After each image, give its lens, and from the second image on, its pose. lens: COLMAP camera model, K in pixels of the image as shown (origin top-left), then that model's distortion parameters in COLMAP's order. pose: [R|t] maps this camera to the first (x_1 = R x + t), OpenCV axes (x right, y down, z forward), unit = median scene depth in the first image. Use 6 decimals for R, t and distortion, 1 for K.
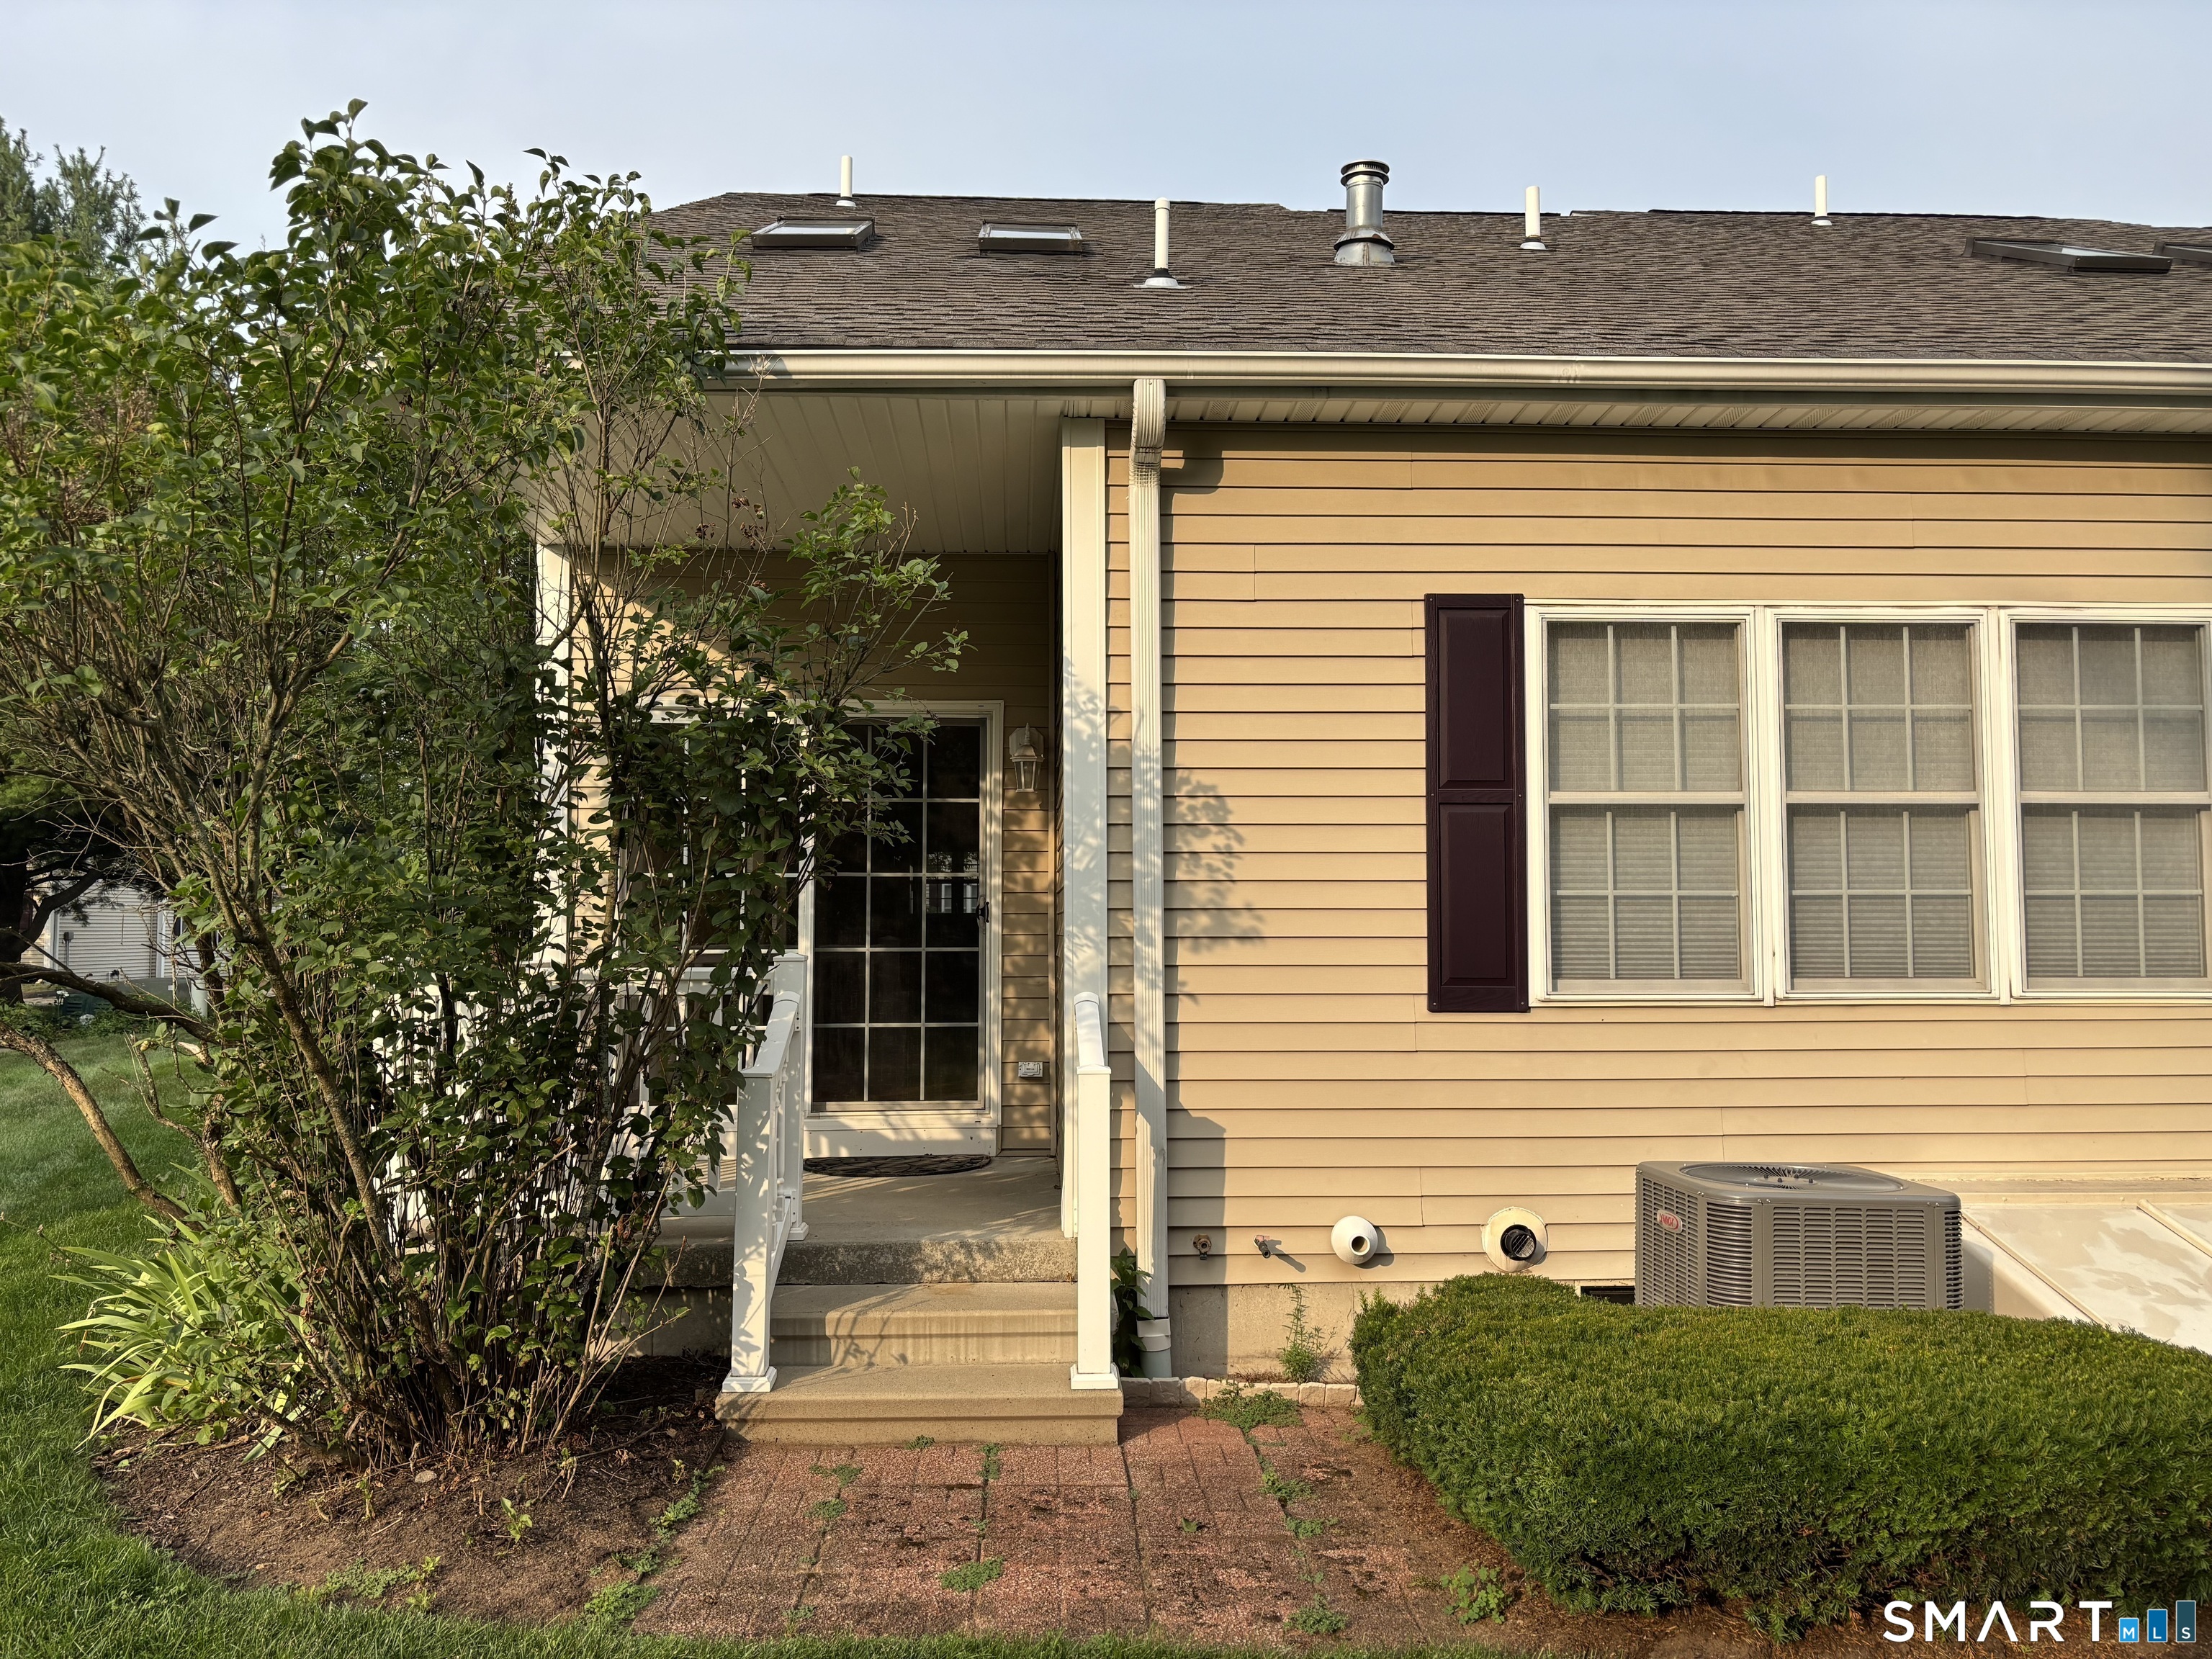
lens RADIAL K [[1700.0, 0, 1116.3], [0, 1700.0, 852.0], [0, 0, 1]] dist [0.041901, -0.043383]
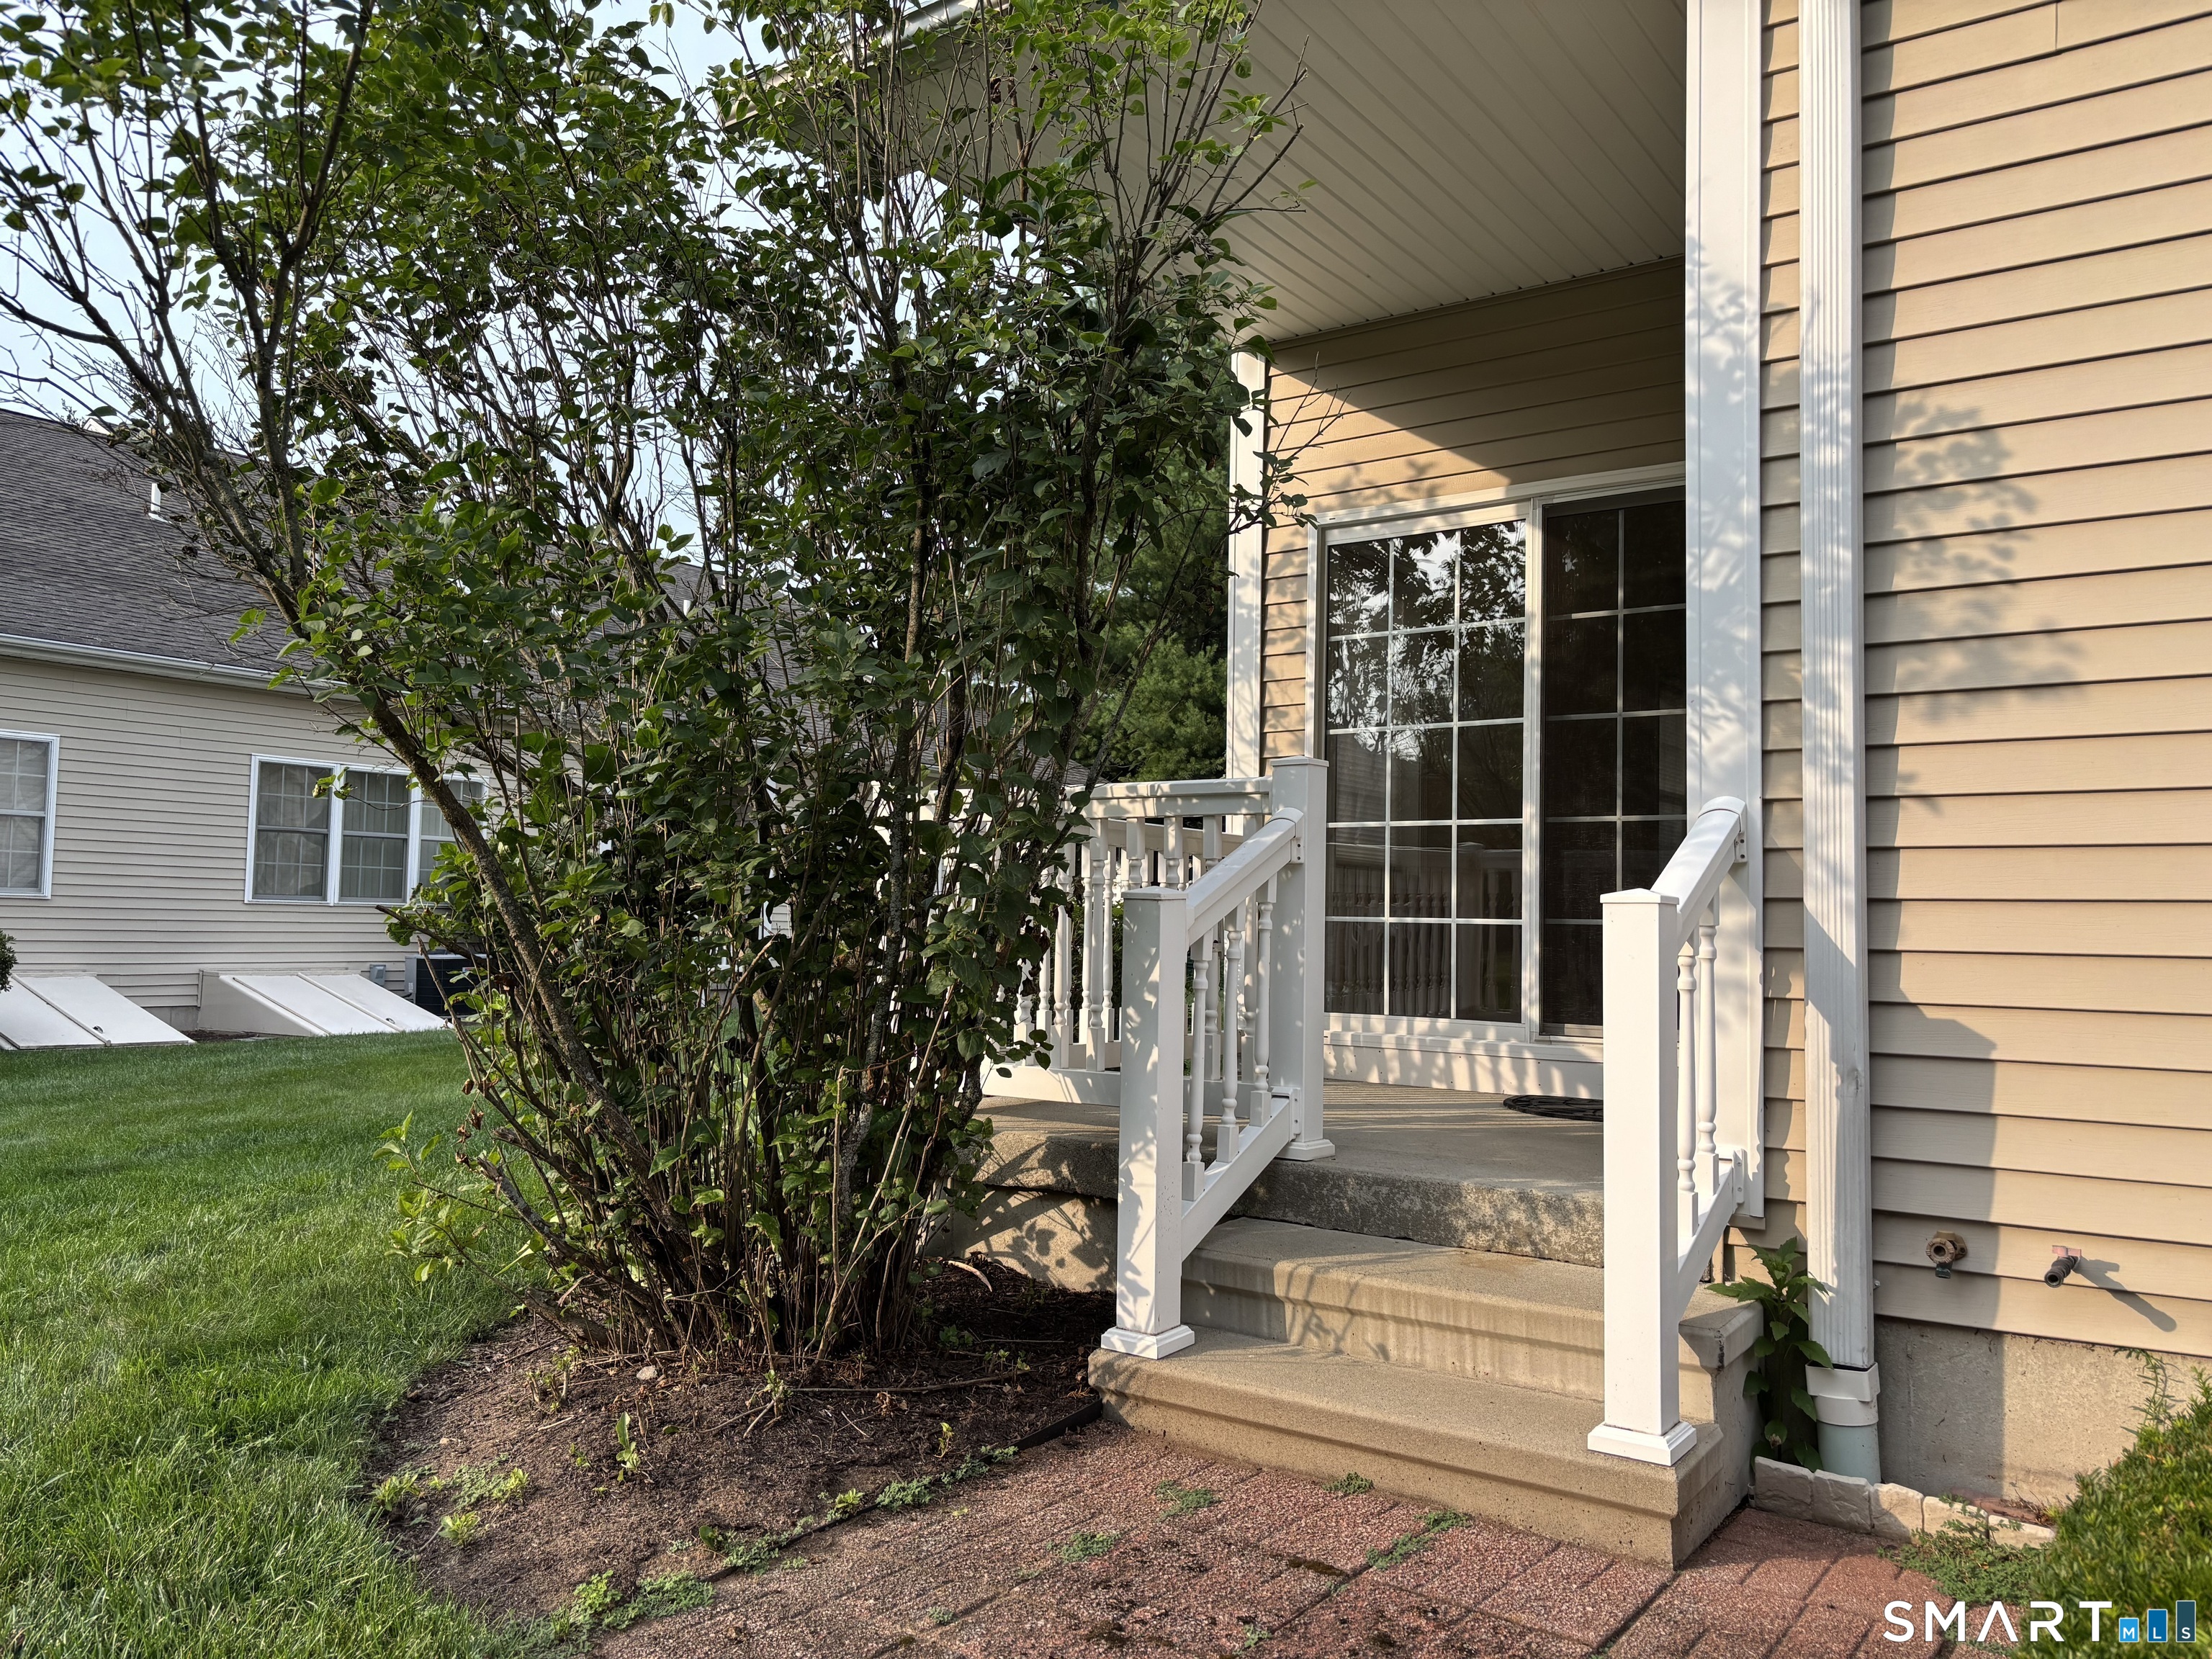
lens RADIAL K [[1700.0, 0, 1116.3], [0, 1700.0, 852.0], [0, 0, 1]] dist [0.041901, -0.043383]
pose [[0.792036, -0.007267, -0.610431, 0.188279], [0.002816, 0.999962, -0.008250, 0.113021], [0.610468, 0.004816, 0.792026, 0.426373]]
